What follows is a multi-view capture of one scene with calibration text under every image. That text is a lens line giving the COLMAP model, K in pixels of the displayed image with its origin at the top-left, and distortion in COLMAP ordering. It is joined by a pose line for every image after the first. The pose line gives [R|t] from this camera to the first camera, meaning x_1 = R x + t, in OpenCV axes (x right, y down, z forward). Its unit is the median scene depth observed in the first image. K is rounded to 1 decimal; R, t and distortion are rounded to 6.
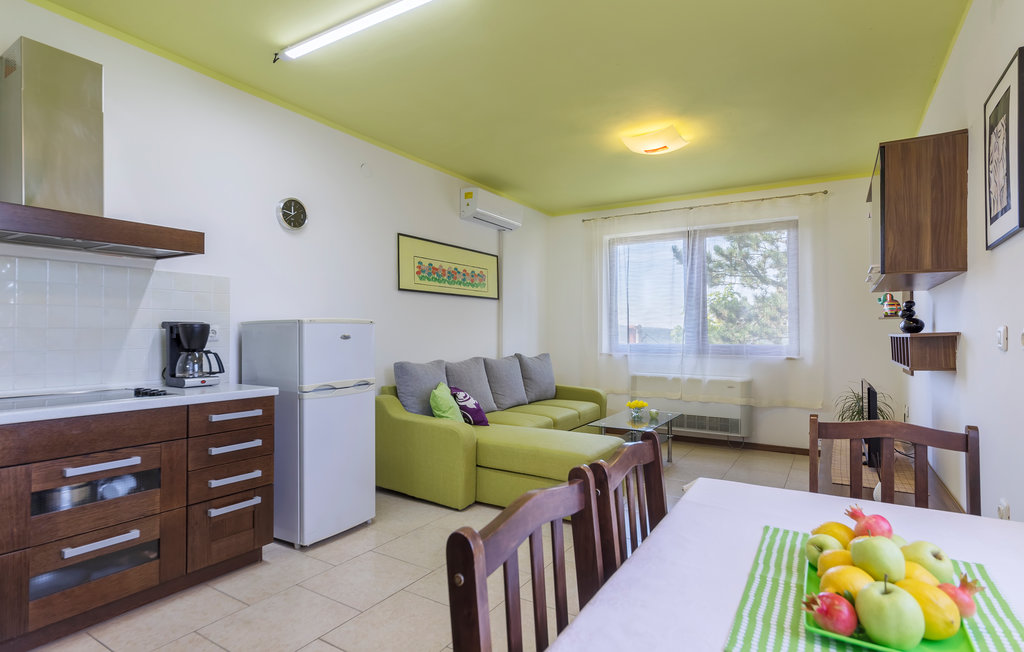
lens RADIAL K [[534.1, 0, 512.0], [0, 534.1, 326.0], [0, 0, 1]] dist [-0.000481, -0.000073]
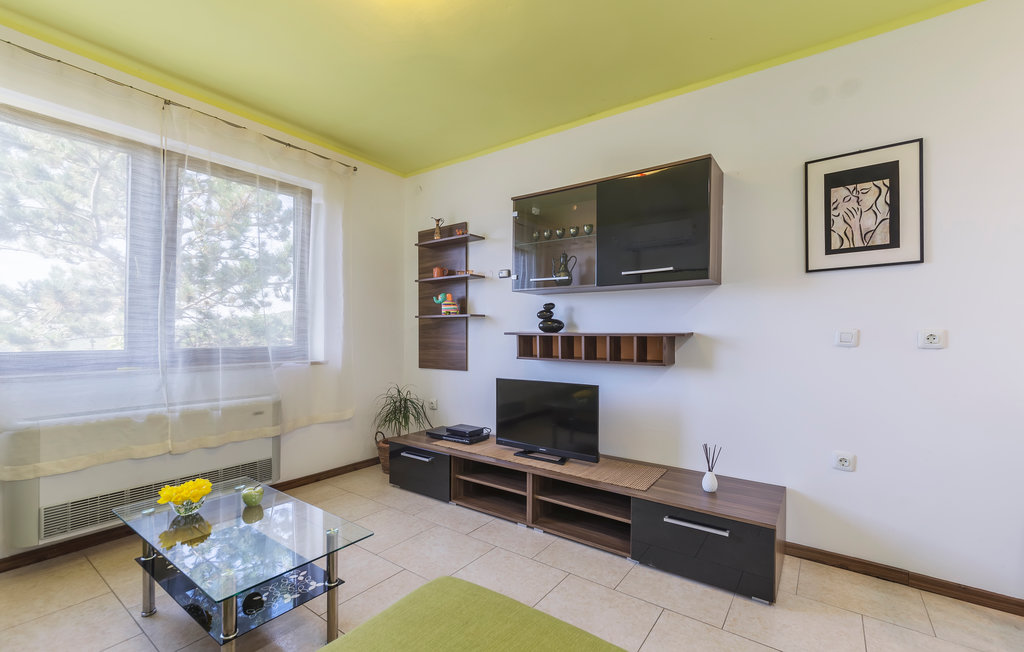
lens RADIAL K [[428.1, 0, 512.0], [0, 428.1, 326.0], [0, 0, 1]] dist [-0.000197, -0.000020]
pose [[0.070879, 0.006254, 0.997465, -0.089968], [-0.020839, 0.999771, -0.004788, 0.004046], [-0.997267, -0.020446, 0.070994, 0.677626]]
